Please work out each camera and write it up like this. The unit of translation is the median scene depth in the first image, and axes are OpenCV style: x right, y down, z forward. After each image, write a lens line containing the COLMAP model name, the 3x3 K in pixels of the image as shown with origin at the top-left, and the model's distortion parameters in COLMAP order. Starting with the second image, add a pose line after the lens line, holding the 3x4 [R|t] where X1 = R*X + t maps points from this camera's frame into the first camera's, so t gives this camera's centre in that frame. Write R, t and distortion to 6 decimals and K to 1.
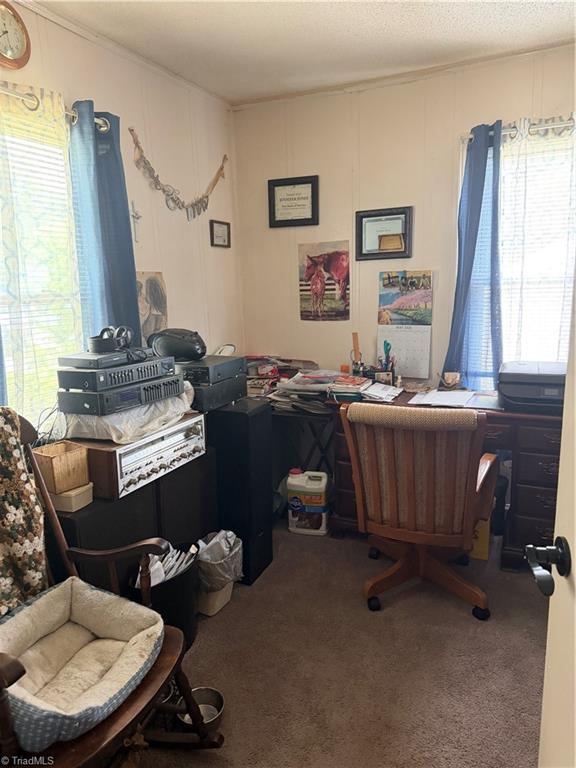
lens RADIAL K [[545.1, 0, 288.0], [0, 545.1, 384.0], [0, 0, 1]] dist [0.158822, -0.303684]
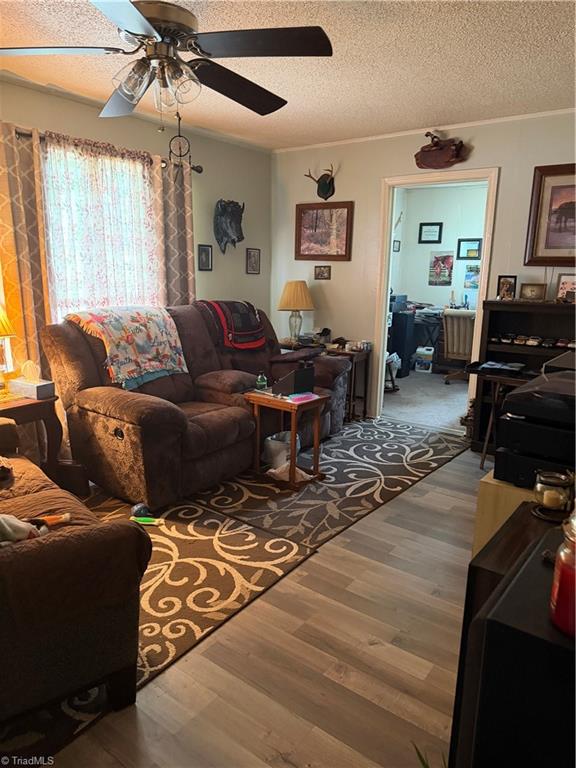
lens RADIAL K [[545.1, 0, 288.0], [0, 545.1, 384.0], [0, 0, 1]] dist [0.158822, -0.303684]
pose [[0.976616, 0.090599, -0.194970, -0.066437], [-0.088840, 0.995887, 0.017768, 0.319425], [0.195778, -0.000031, 0.980648, -1.432074]]
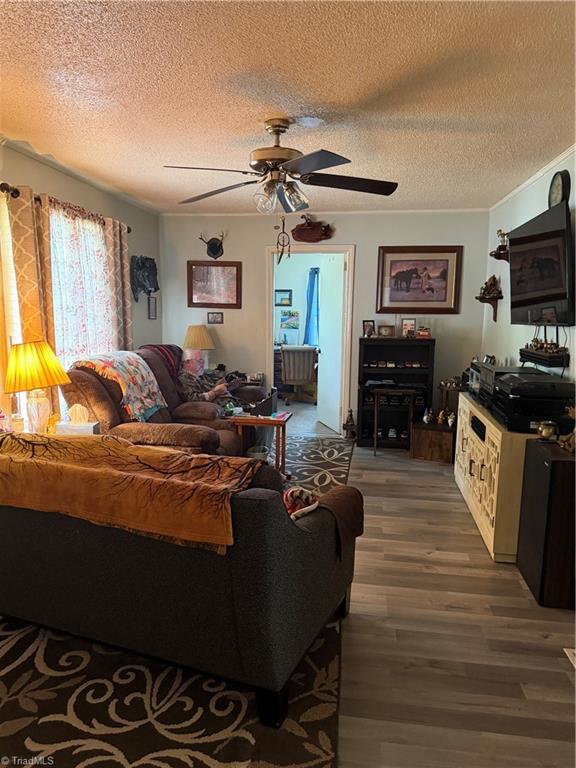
lens RADIAL K [[545.1, 0, 288.0], [0, 545.1, 384.0], [0, 0, 1]] dist [0.158822, -0.303684]
pose [[0.953911, 0.003638, 0.300067, -0.660229], [0.018003, 0.997432, -0.069325, 0.381170], [-0.299548, 0.071532, 0.951396, -1.715003]]
